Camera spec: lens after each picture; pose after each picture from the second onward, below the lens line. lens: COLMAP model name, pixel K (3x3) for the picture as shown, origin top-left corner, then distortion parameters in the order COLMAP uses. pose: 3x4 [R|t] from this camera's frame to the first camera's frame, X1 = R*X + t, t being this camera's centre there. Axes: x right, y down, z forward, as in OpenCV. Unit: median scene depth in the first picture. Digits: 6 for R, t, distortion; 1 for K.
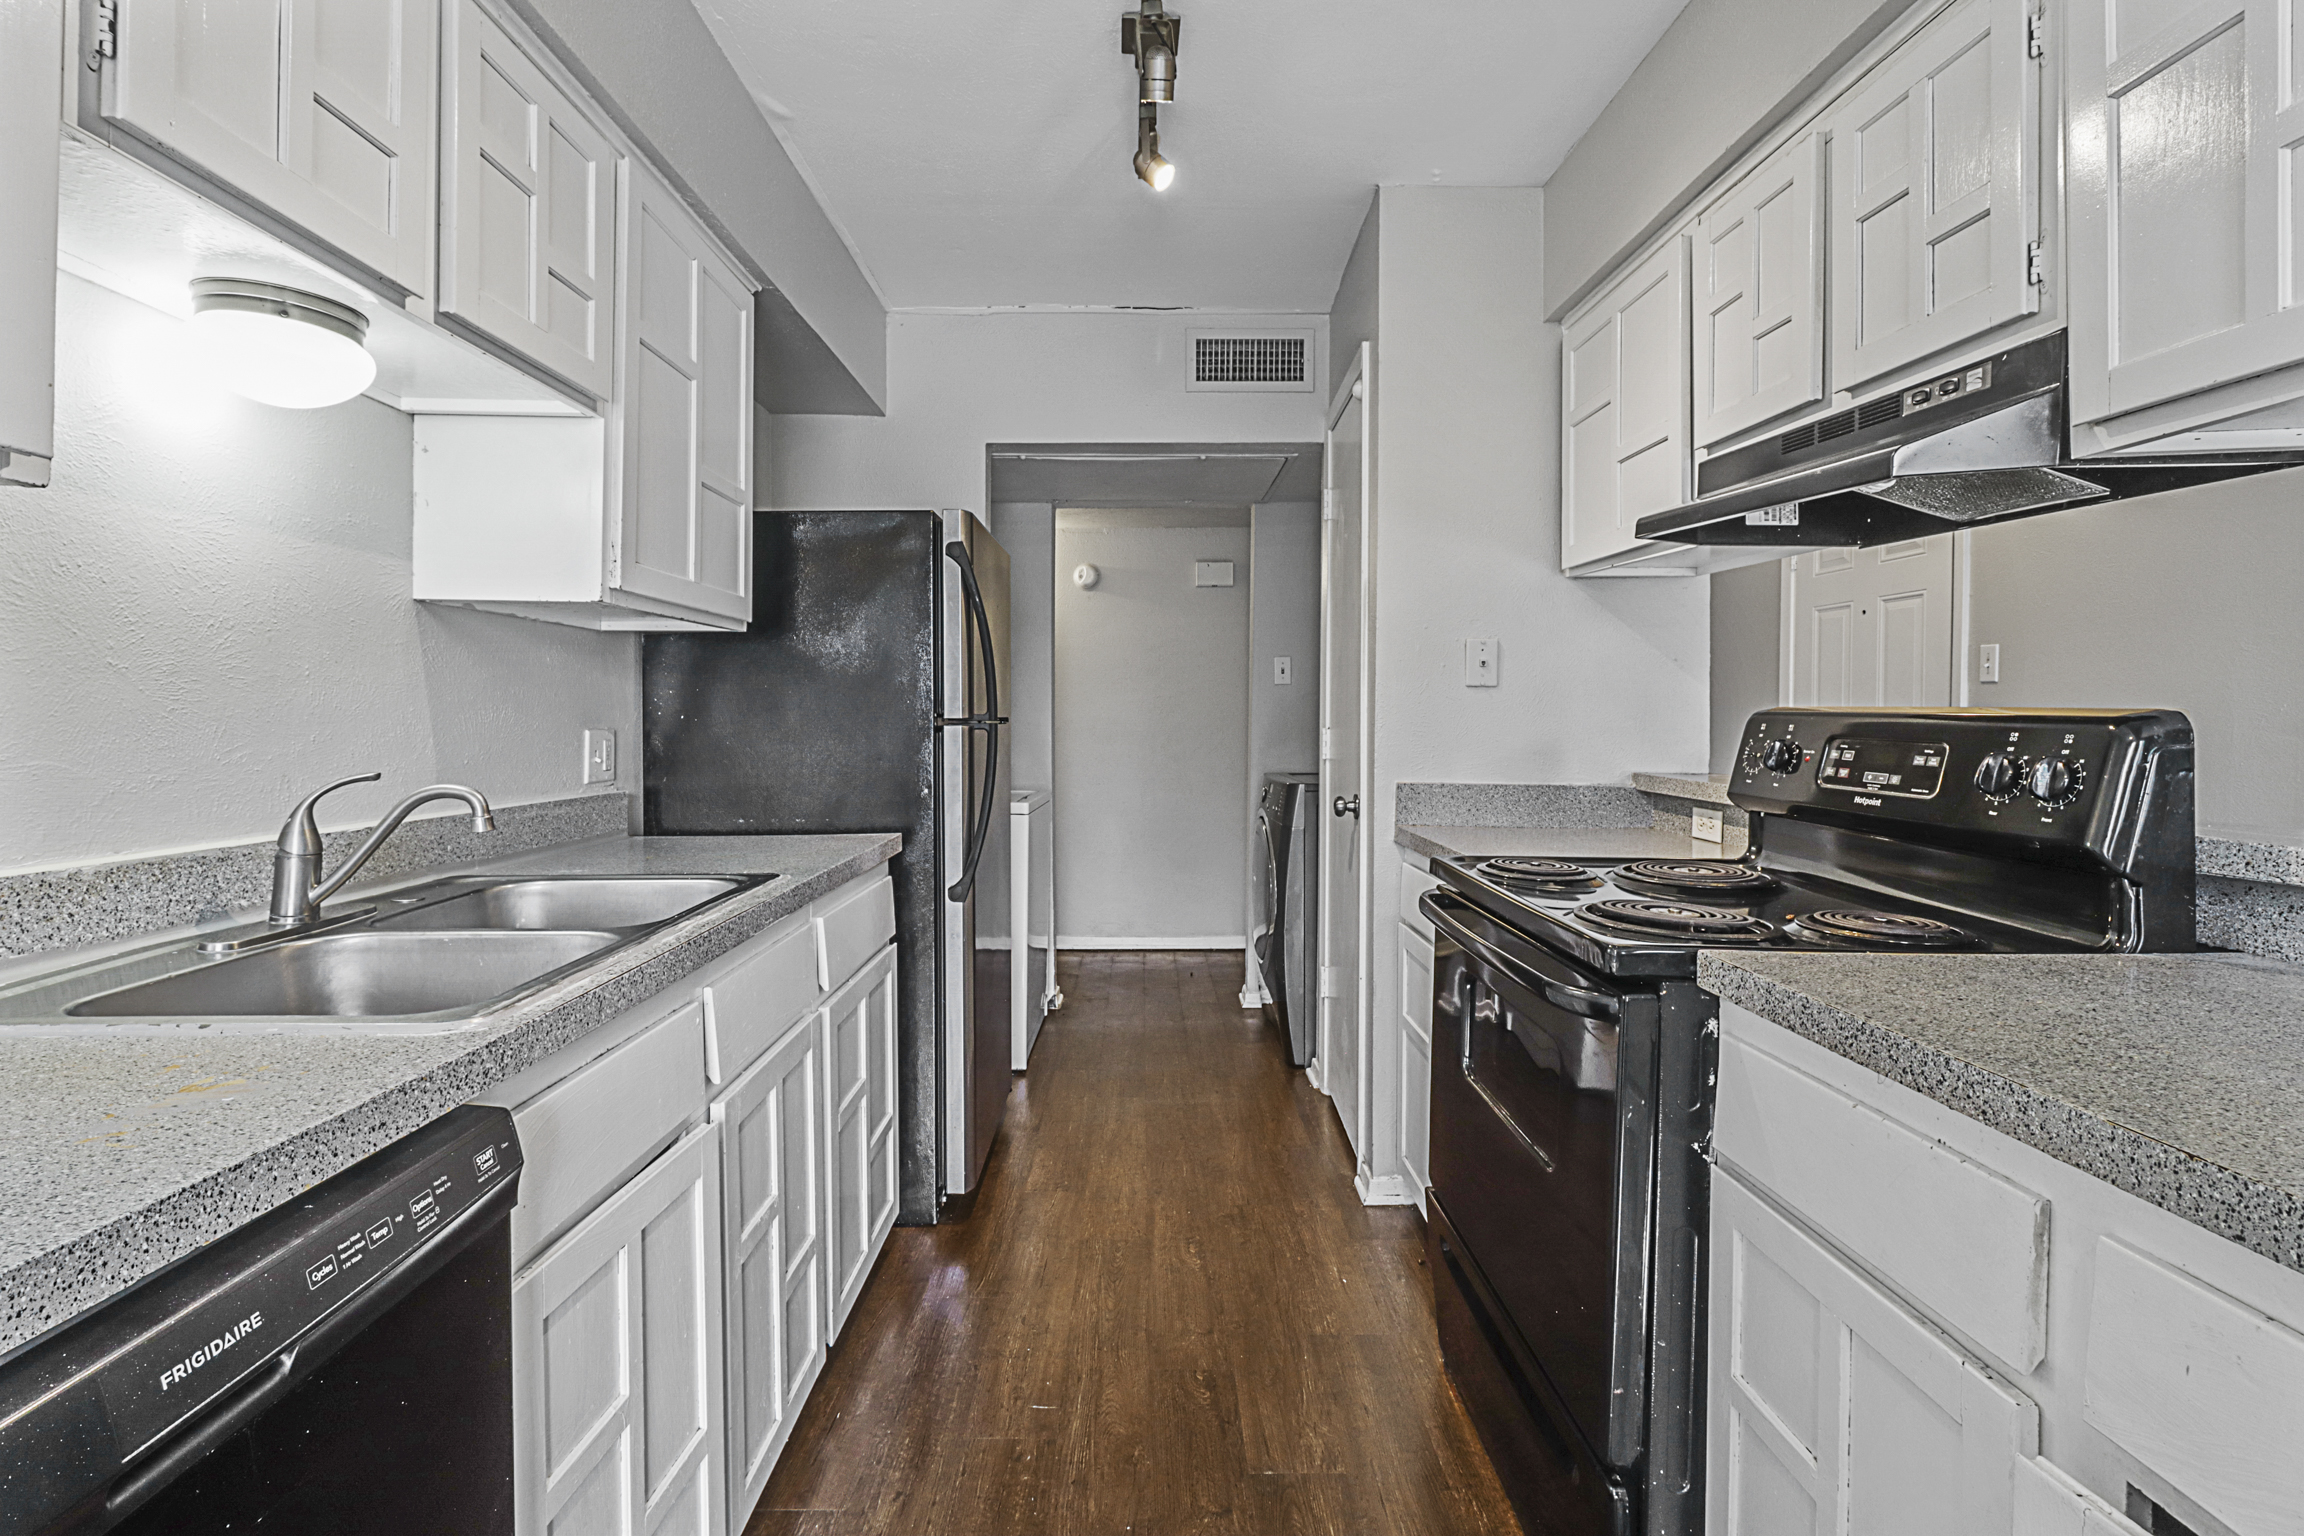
lens RADIAL K [[1057.9, 0, 1154.0], [0, 1057.9, 732.4], [0, 0, 1]] dist [-0.001685, -0.000278]
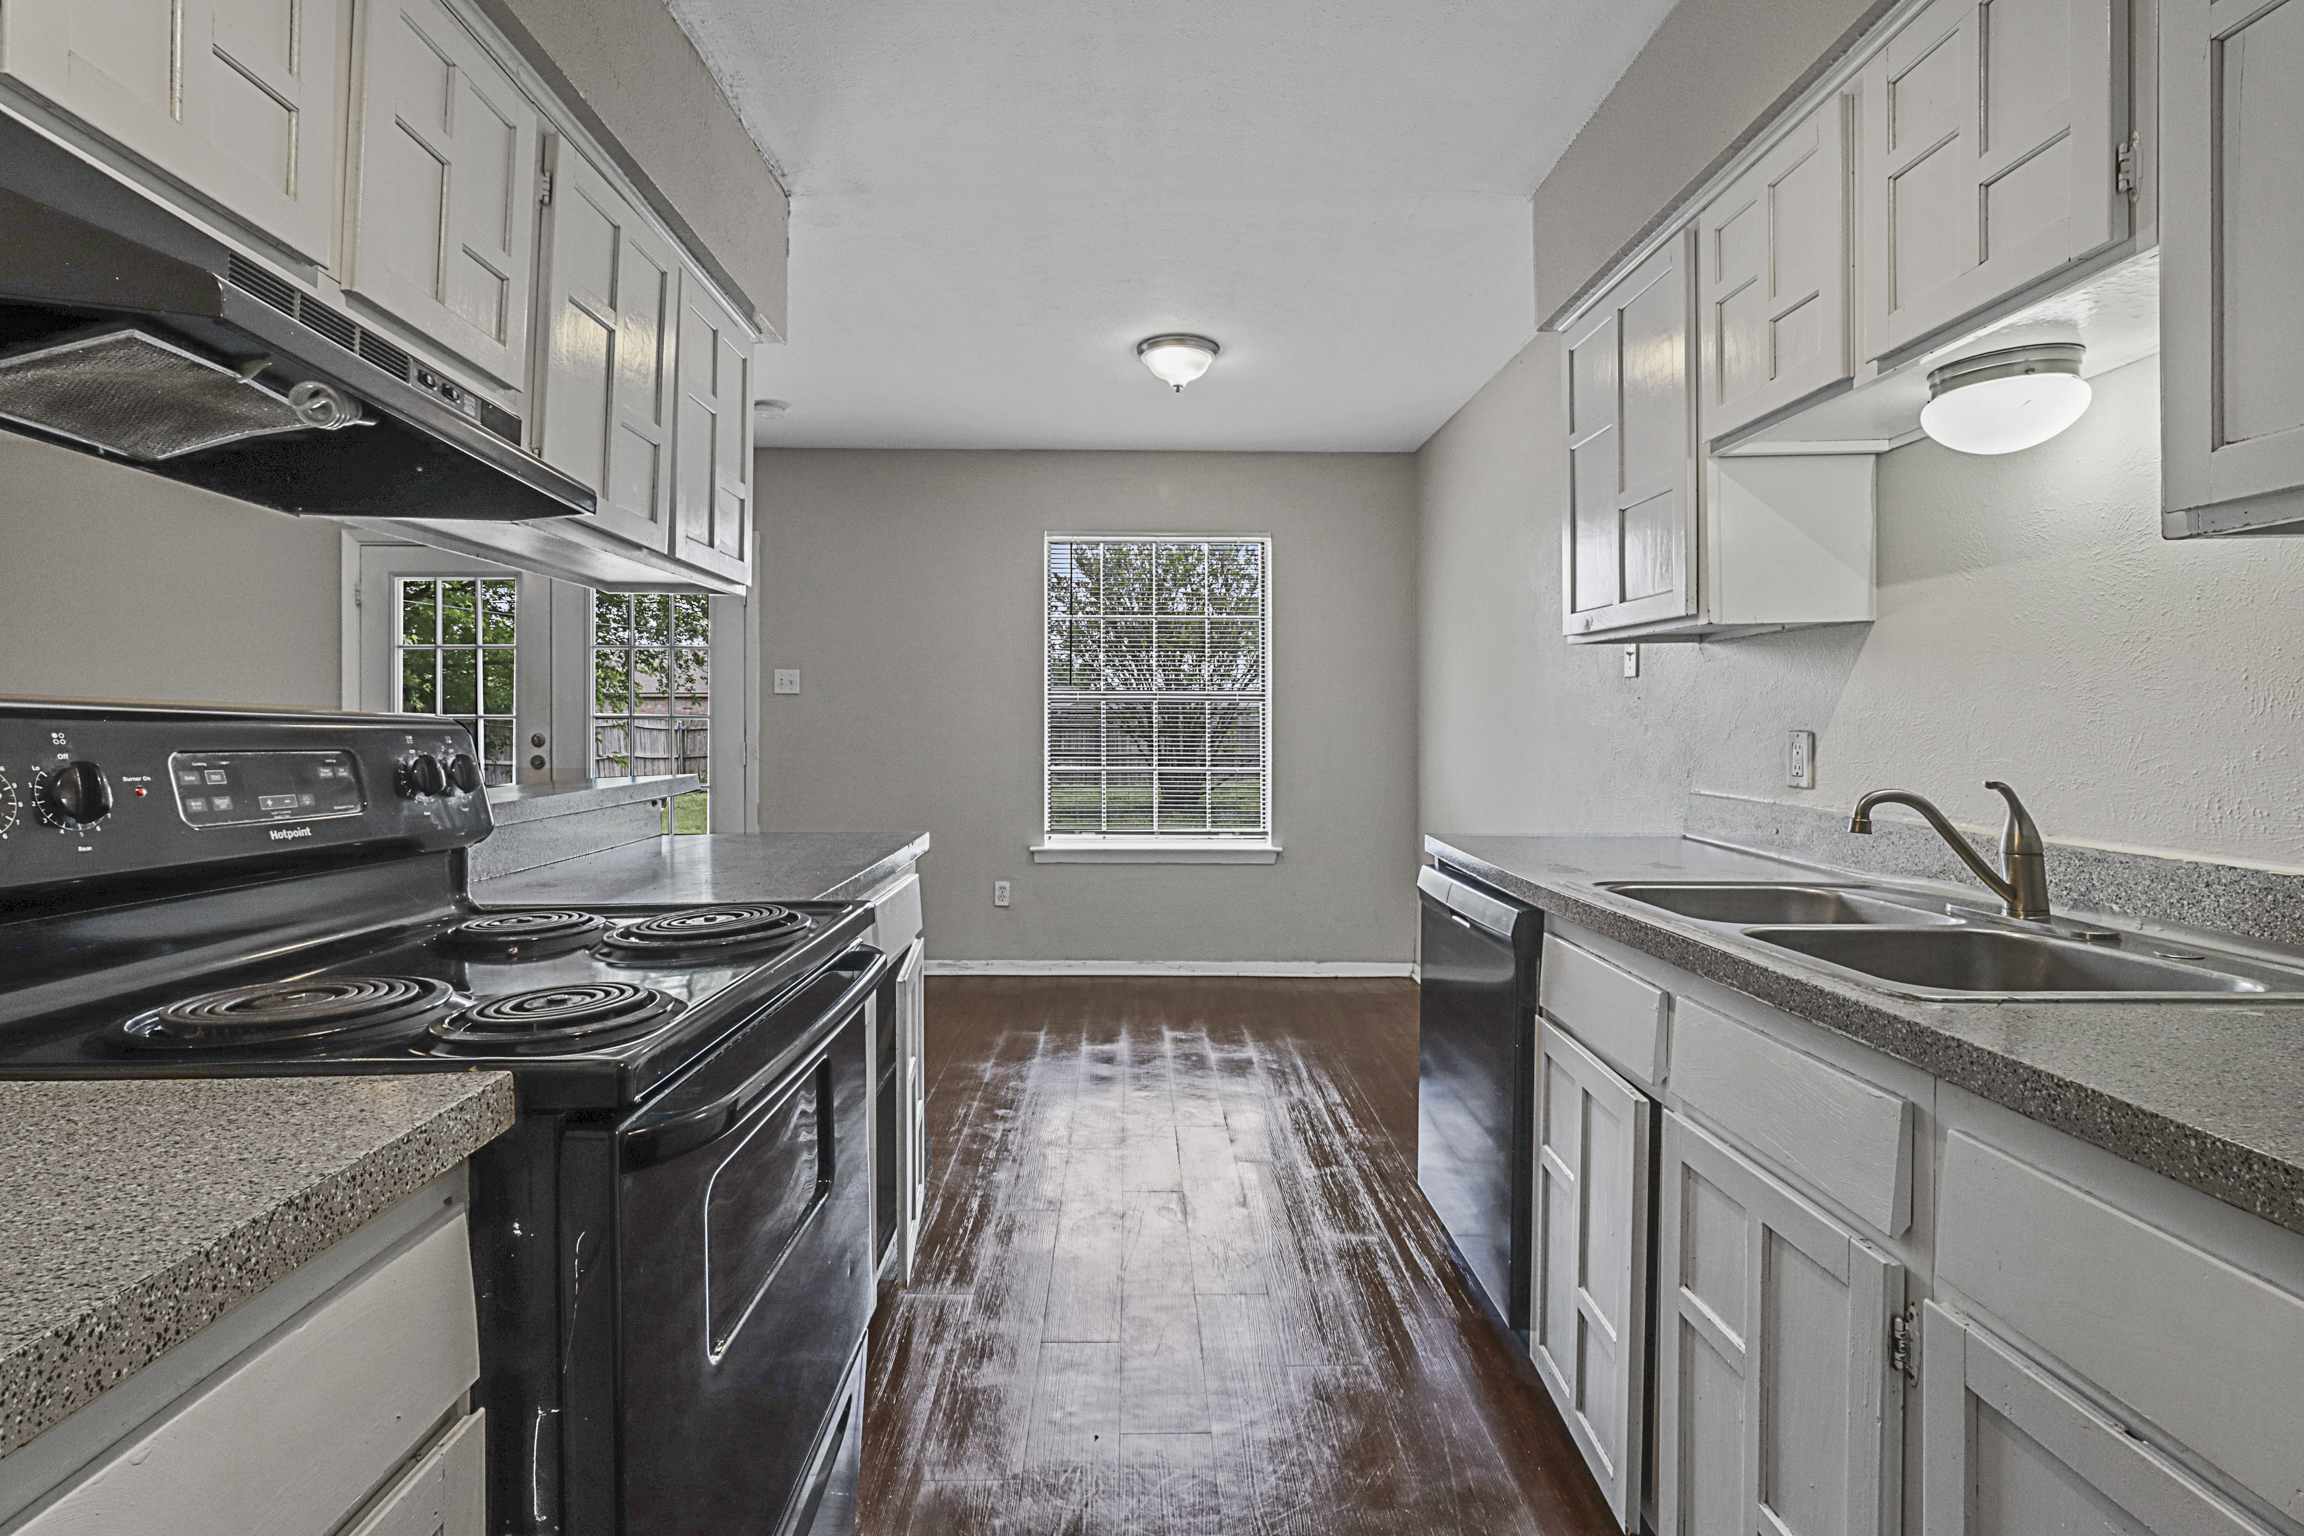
lens RADIAL K [[1057.9, 0, 1154.0], [0, 1057.9, 732.4], [0, 0, 1]] dist [-0.001685, -0.000278]
pose [[-0.999929, -0.003928, -0.011244, 0.081613], [-0.004122, 0.999843, 0.017248, -0.021397], [0.011175, 0.017293, -0.999788, 1.778833]]
